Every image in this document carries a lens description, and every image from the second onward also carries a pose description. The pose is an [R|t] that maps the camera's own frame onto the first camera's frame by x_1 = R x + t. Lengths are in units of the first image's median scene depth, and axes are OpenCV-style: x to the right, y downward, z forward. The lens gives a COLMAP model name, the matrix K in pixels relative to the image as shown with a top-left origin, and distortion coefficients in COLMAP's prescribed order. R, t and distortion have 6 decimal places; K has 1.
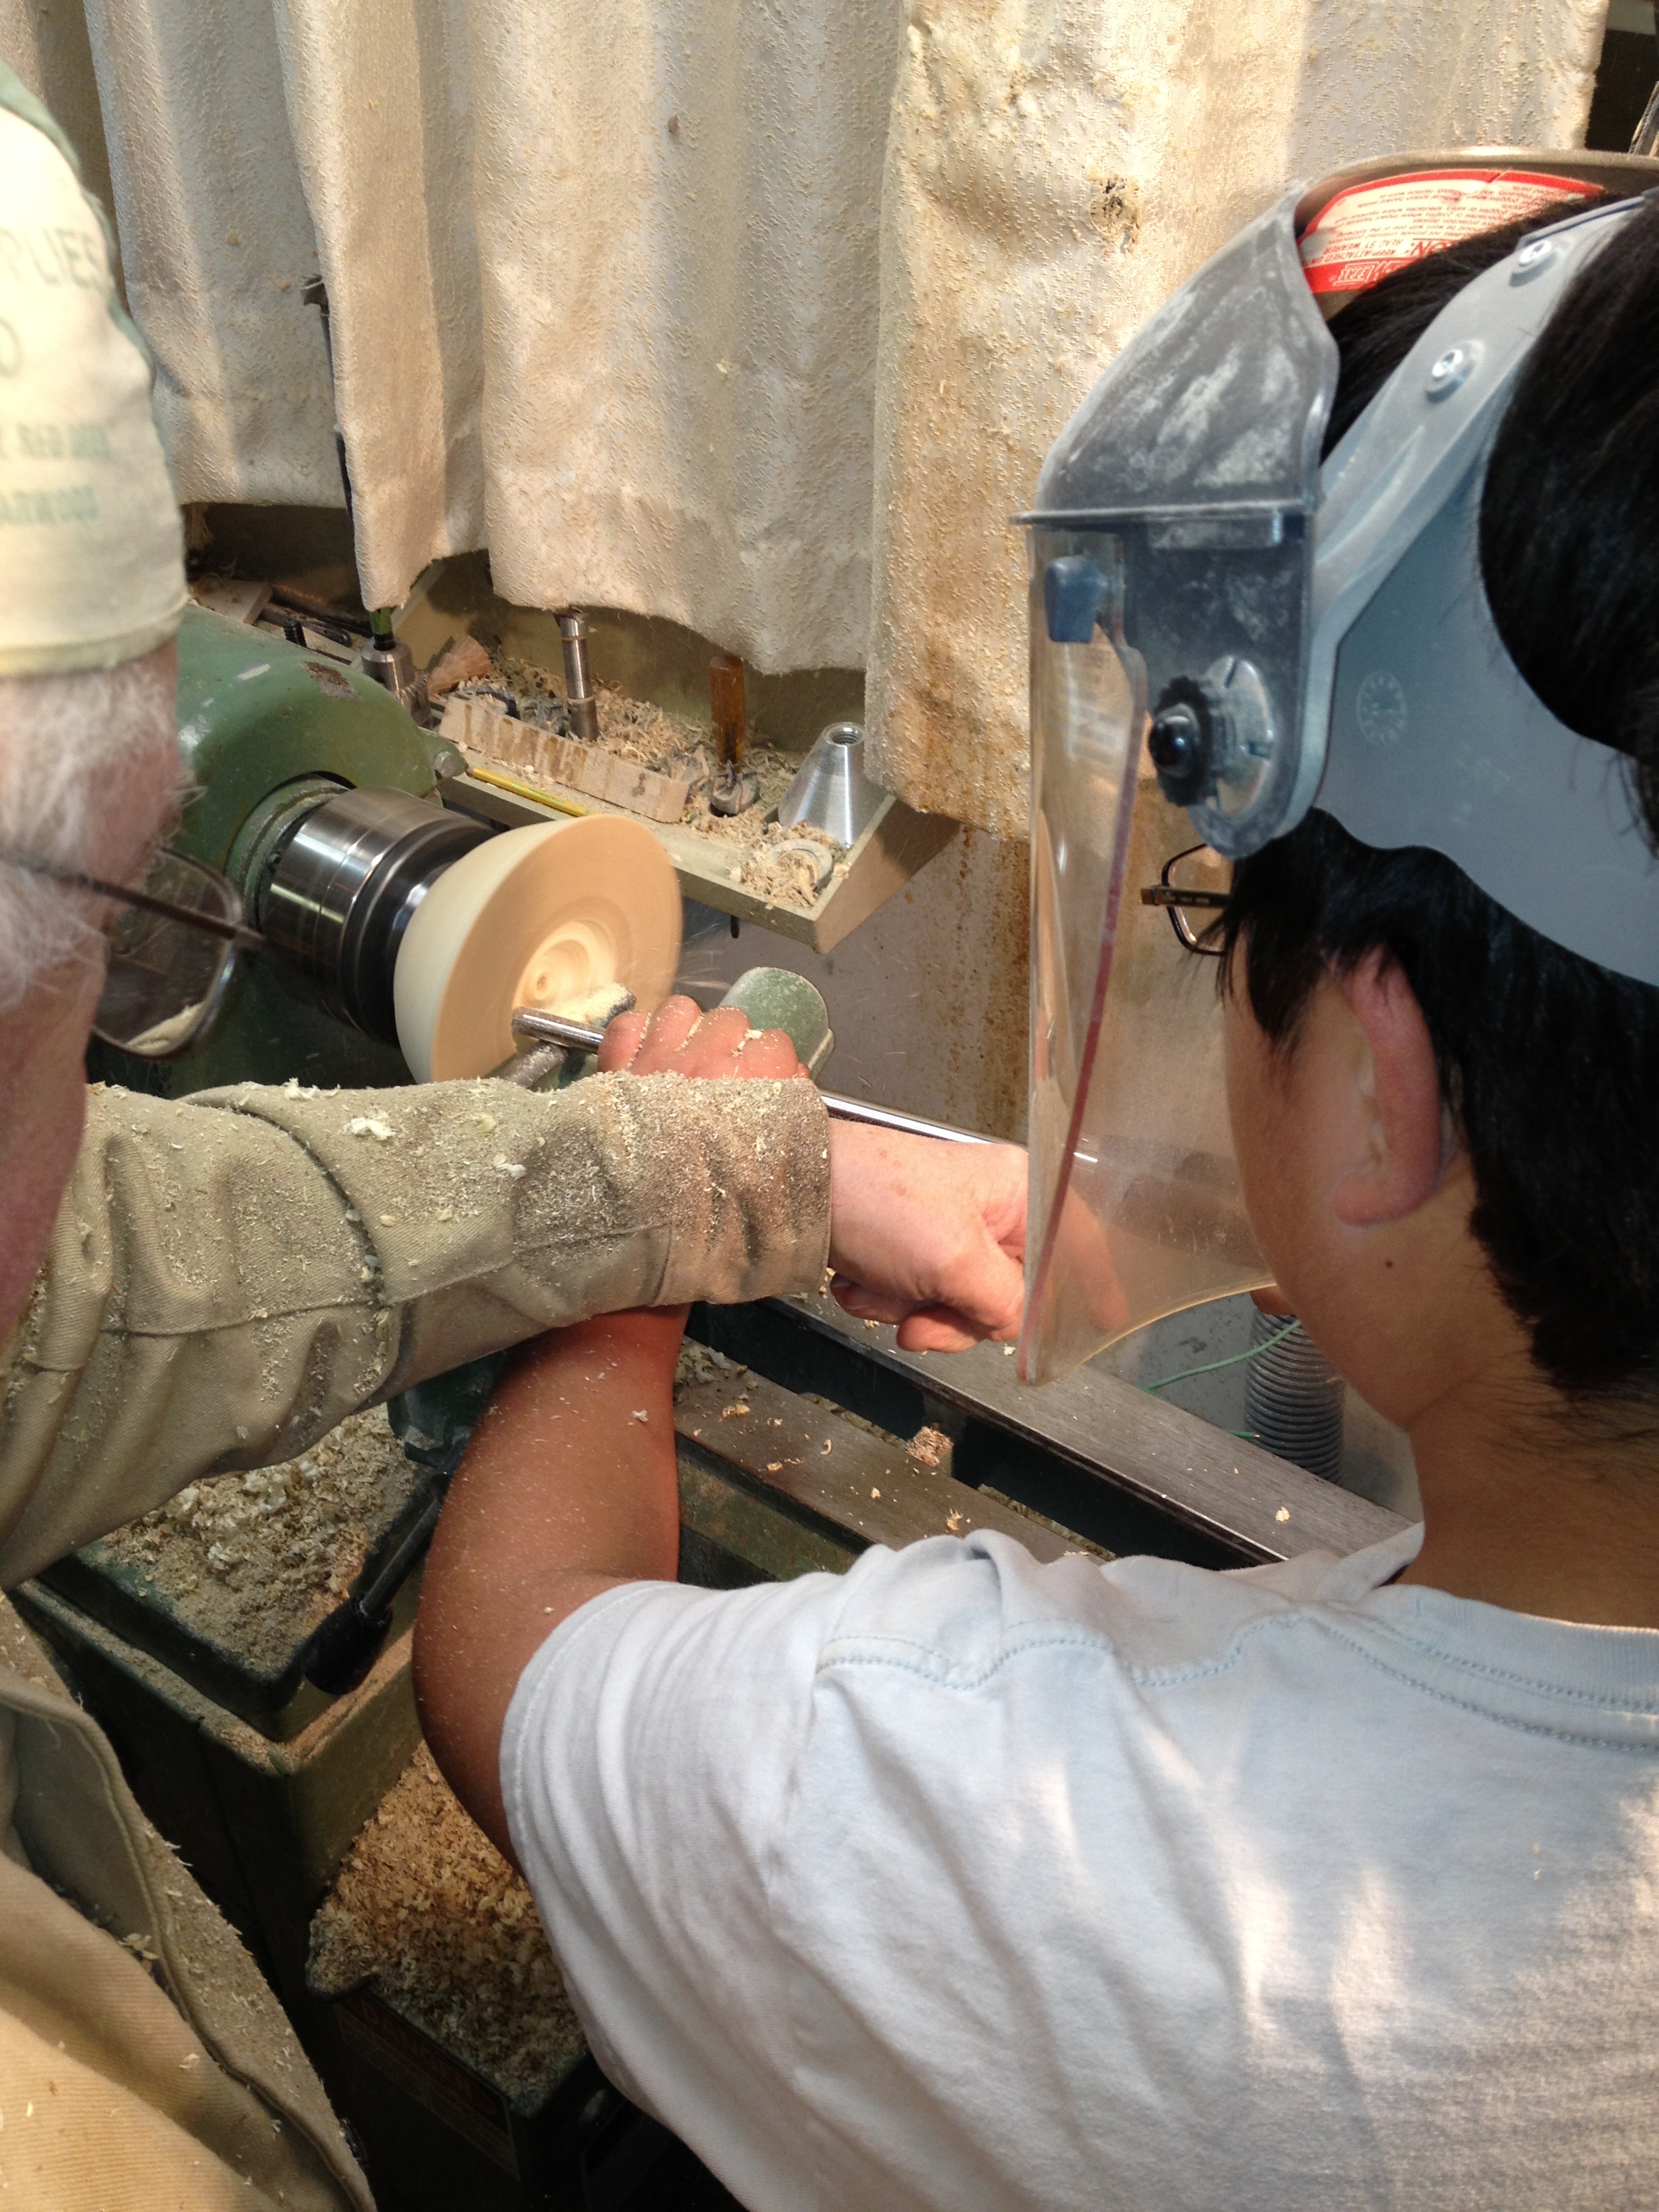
lens RADIAL K [[2039.5, 0, 775.8], [0, 2039.5, 1108.6], [0, 0, 1]] dist [0.151651, -0.354979]
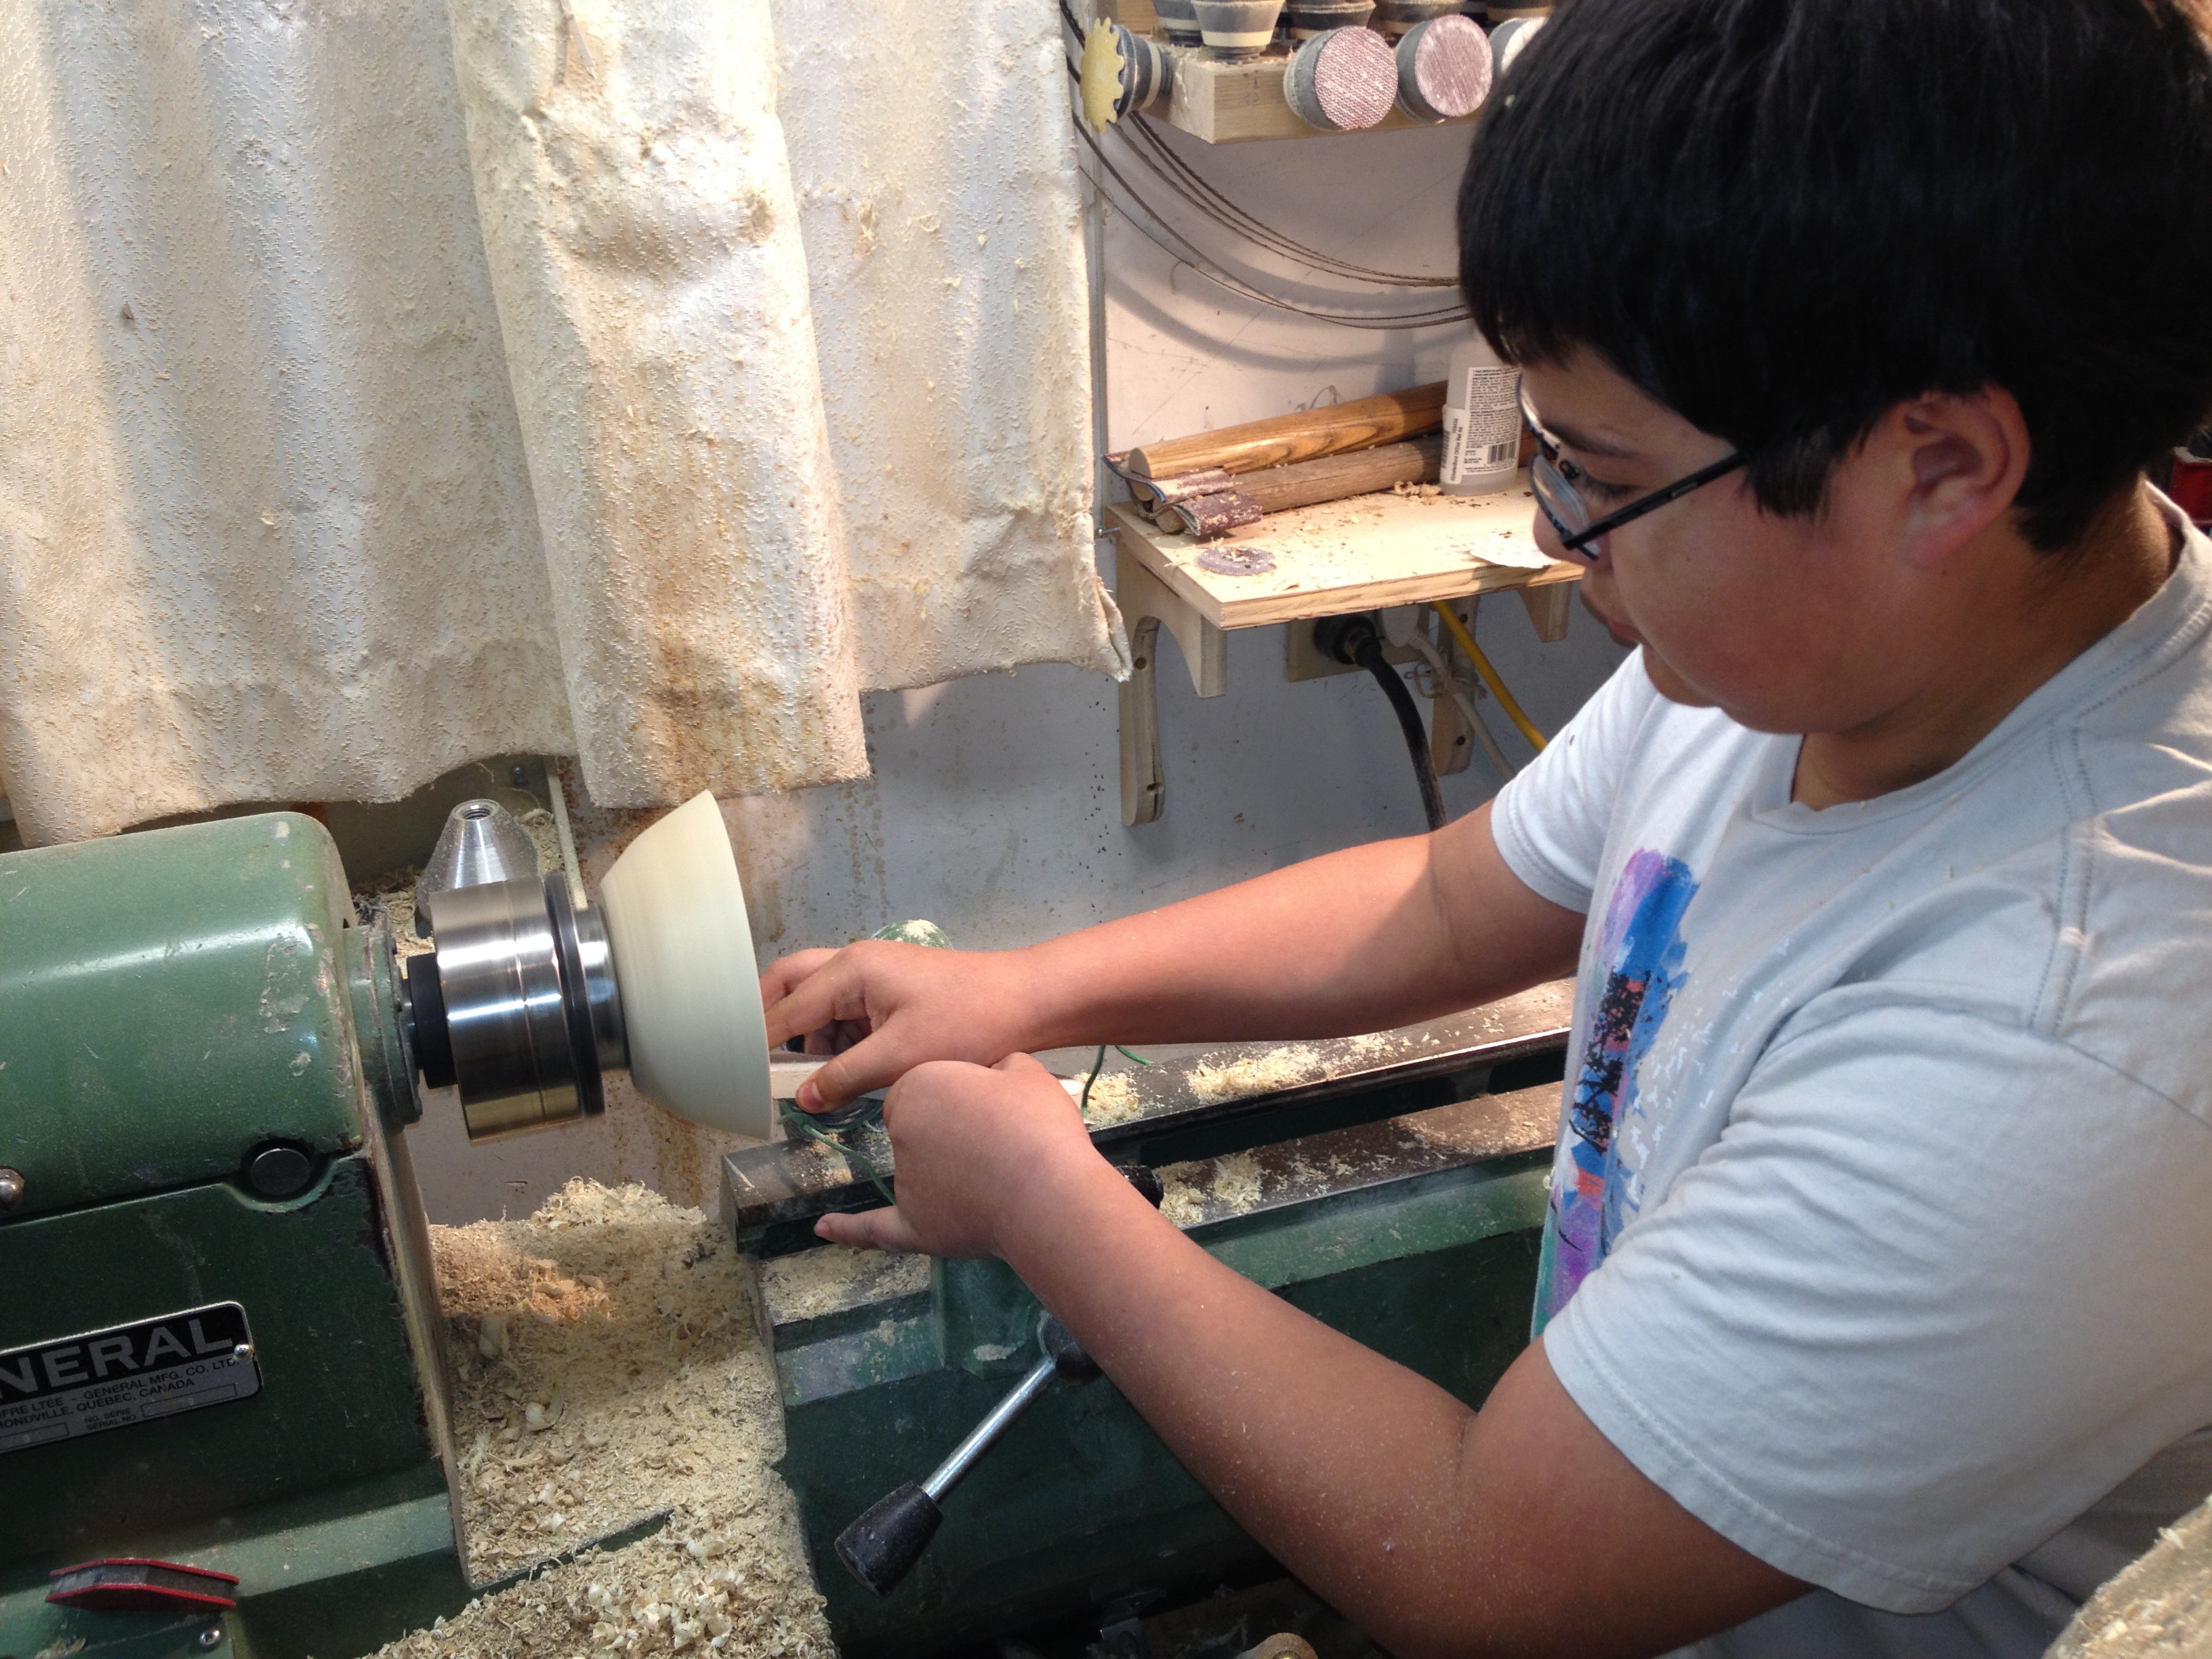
lens RADIAL K [[2079.1, 0, 1108.8], [0, 2079.1, 908.0], [0, 0, 1]] dist [0.152011, -0.339436]
pose [[0.613546, -0.377380, 0.693647, -0.576368], [0.530295, 0.847777, -0.007822, 0.025813], [-0.585106, 0.372637, 0.720273, 0.101650]]
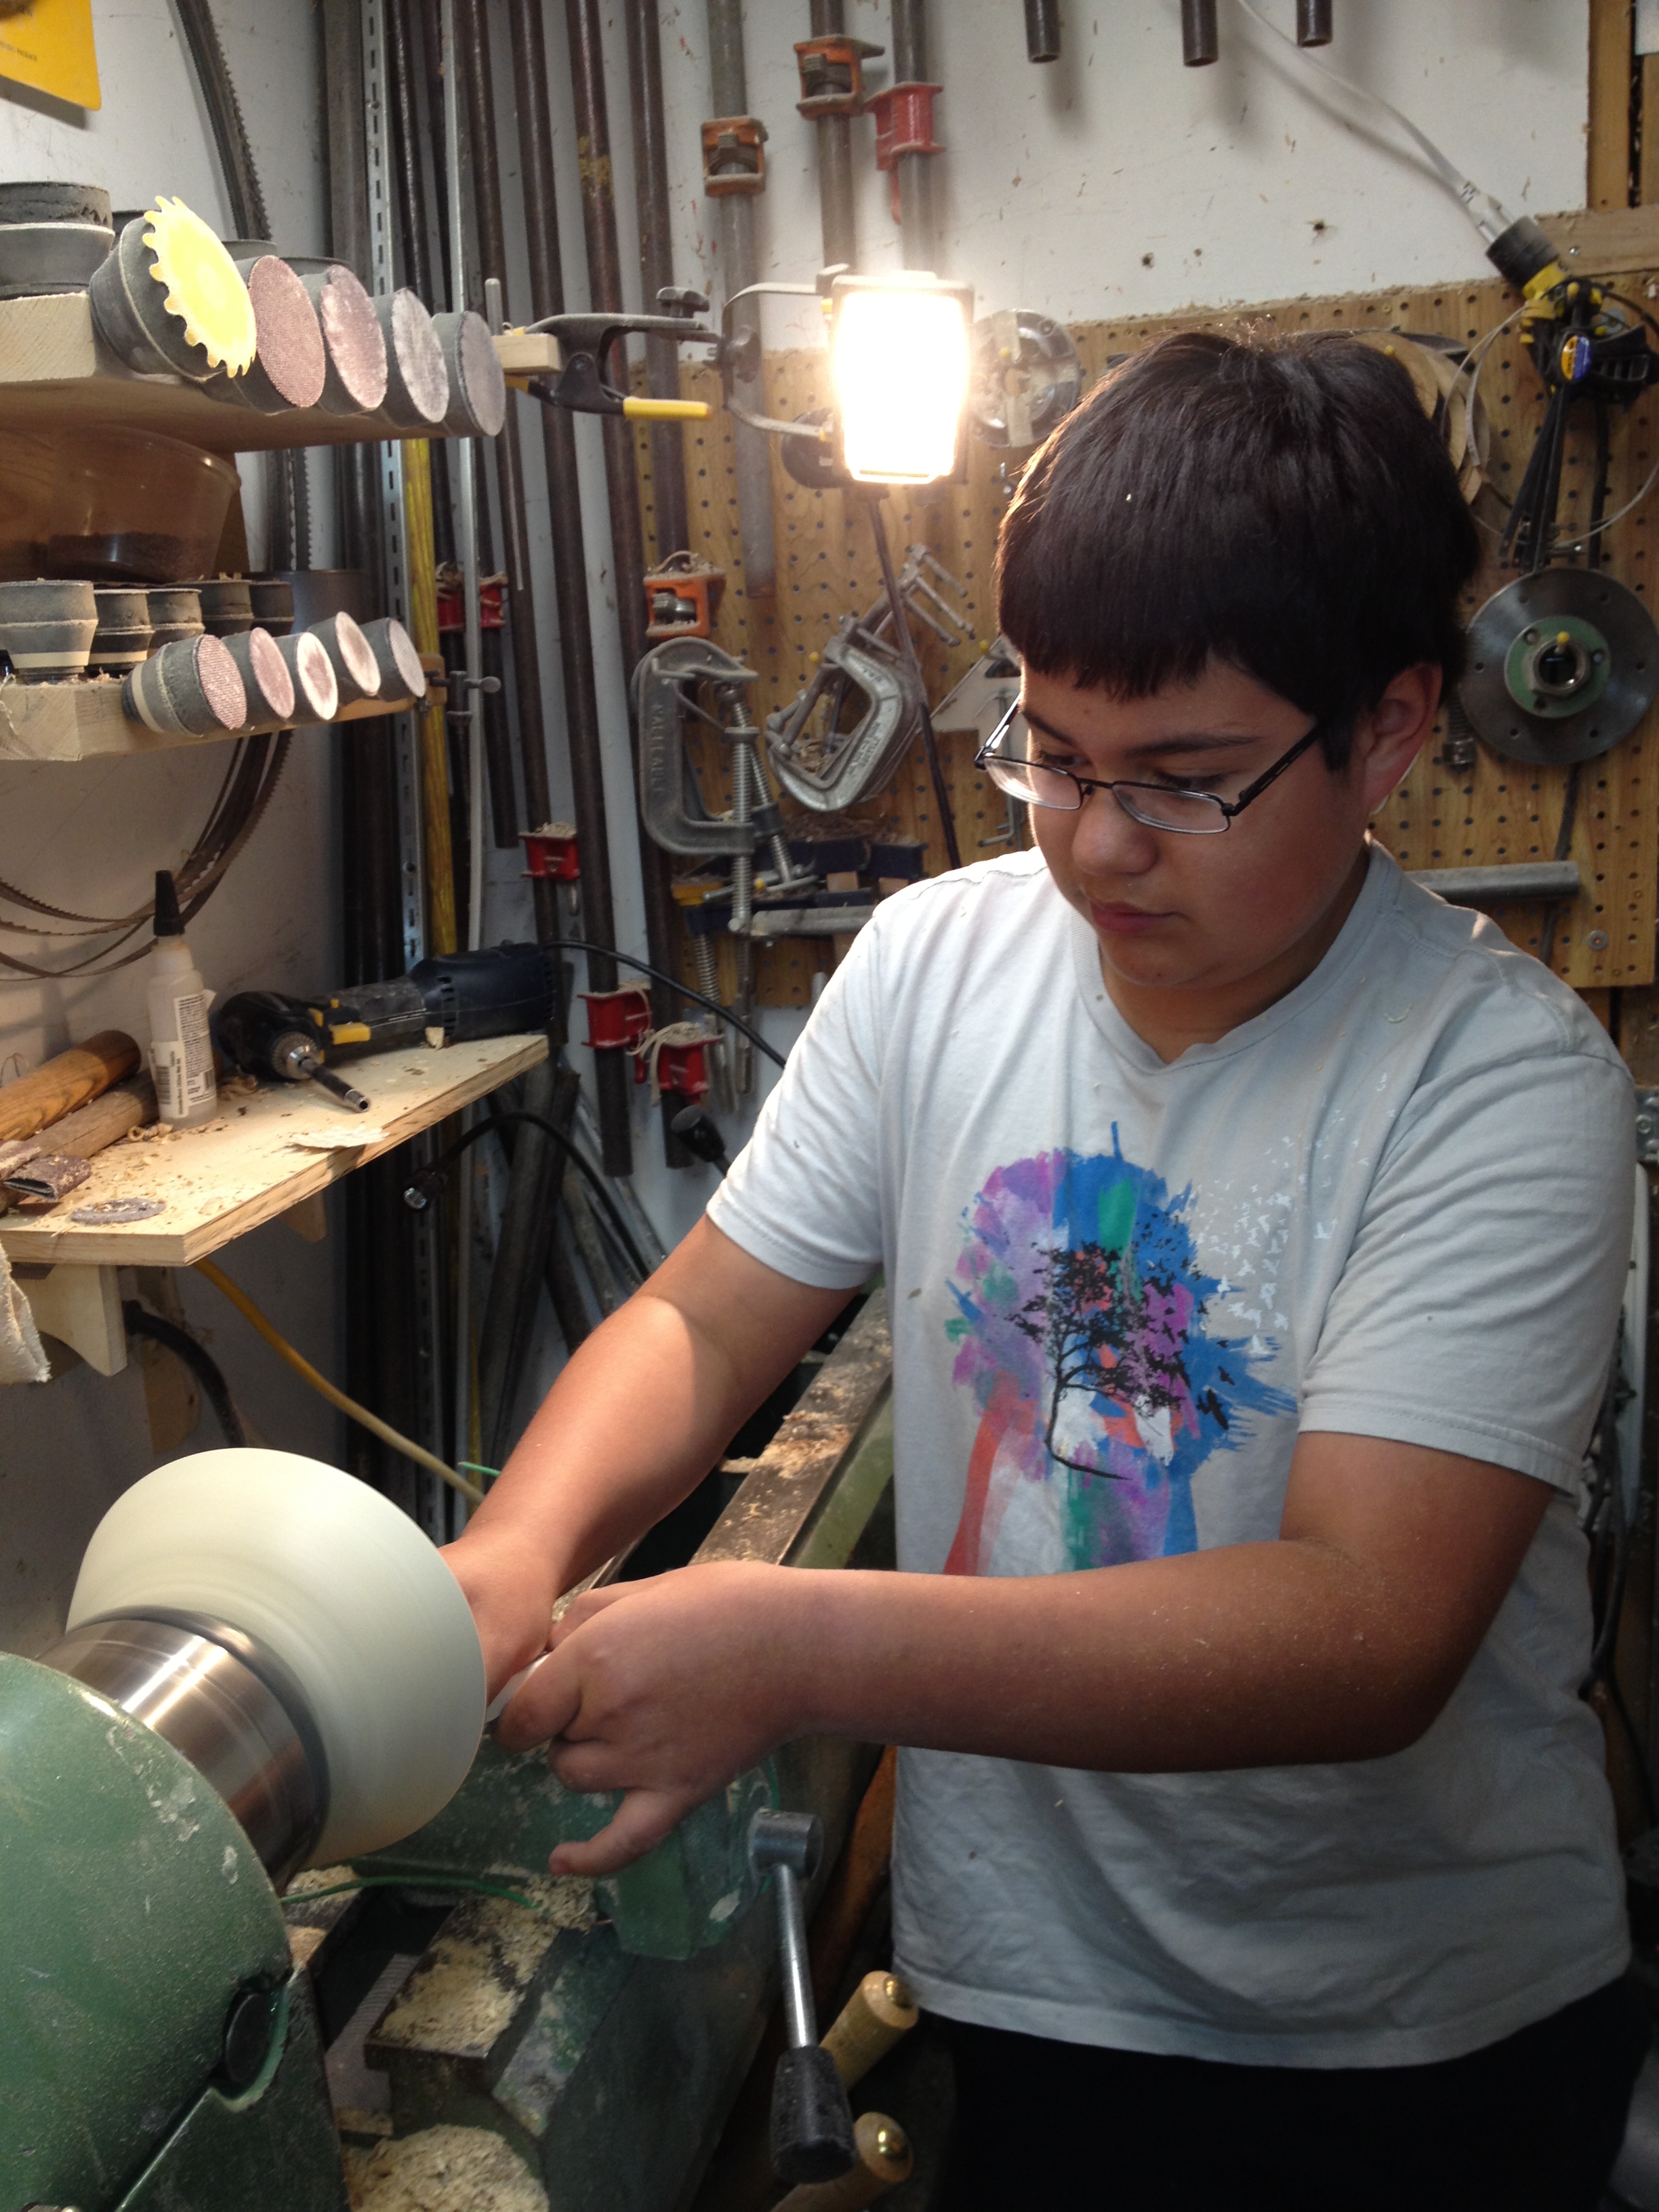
lens RADIAL K [[2112.1, 0, 840.4], [0, 2112.1, 1104.1], [0, 0, 1]] dist [0.179206, -0.372740]
pose [[-0.311960, -0.198971, 0.929027, -0.743052], [0.663599, 0.654153, 0.362932, -0.291388], [-0.679939, 0.729722, -0.072033, 0.617987]]
